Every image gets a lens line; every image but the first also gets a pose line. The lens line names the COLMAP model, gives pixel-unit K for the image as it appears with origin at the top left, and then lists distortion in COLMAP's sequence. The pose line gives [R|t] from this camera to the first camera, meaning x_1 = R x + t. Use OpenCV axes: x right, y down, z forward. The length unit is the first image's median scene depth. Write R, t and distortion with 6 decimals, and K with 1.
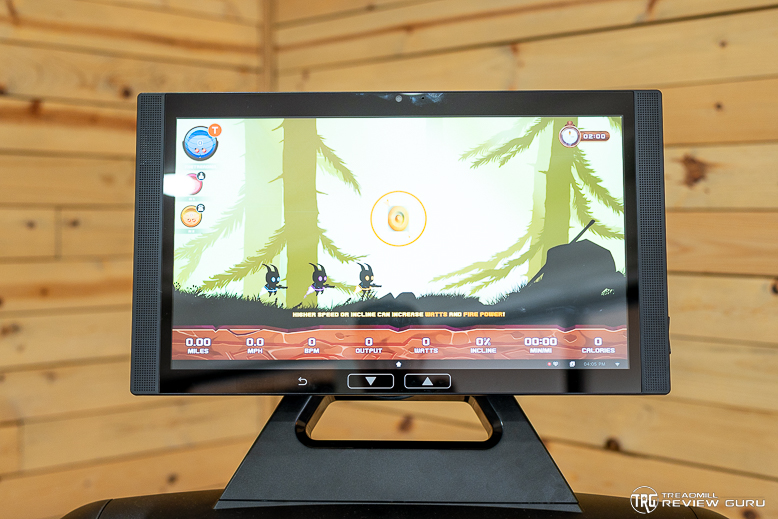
lens RADIAL K [[1153.1, 0, 393.5], [0, 1153.1, 264.1], [0, 0, 1]] dist [0.012952, 0.025727]
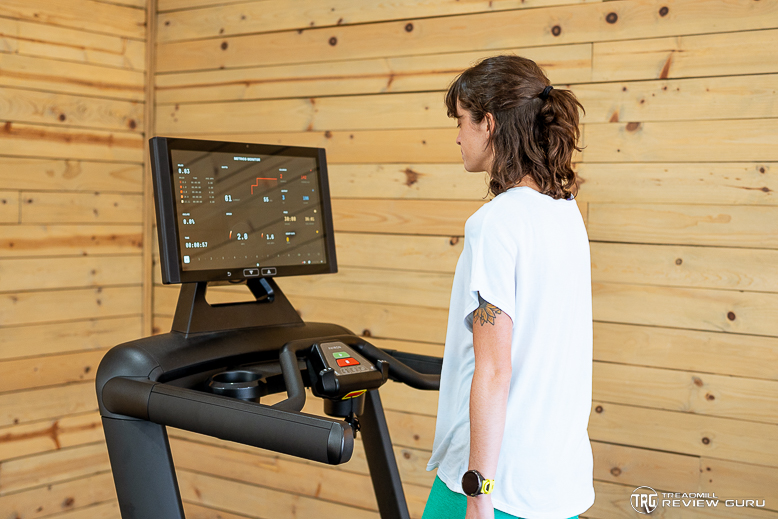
lens RADIAL K [[1152.6, 0, 389.0], [0, 1152.6, 259.5], [0, 0, 1]] dist [0.016831, -0.011481]
pose [[0.985453, 0.007528, 0.169781, -0.077868], [-0.008726, 0.999942, 0.006313, 0.036242], [-0.169724, -0.007703, 0.985462, -0.764352]]
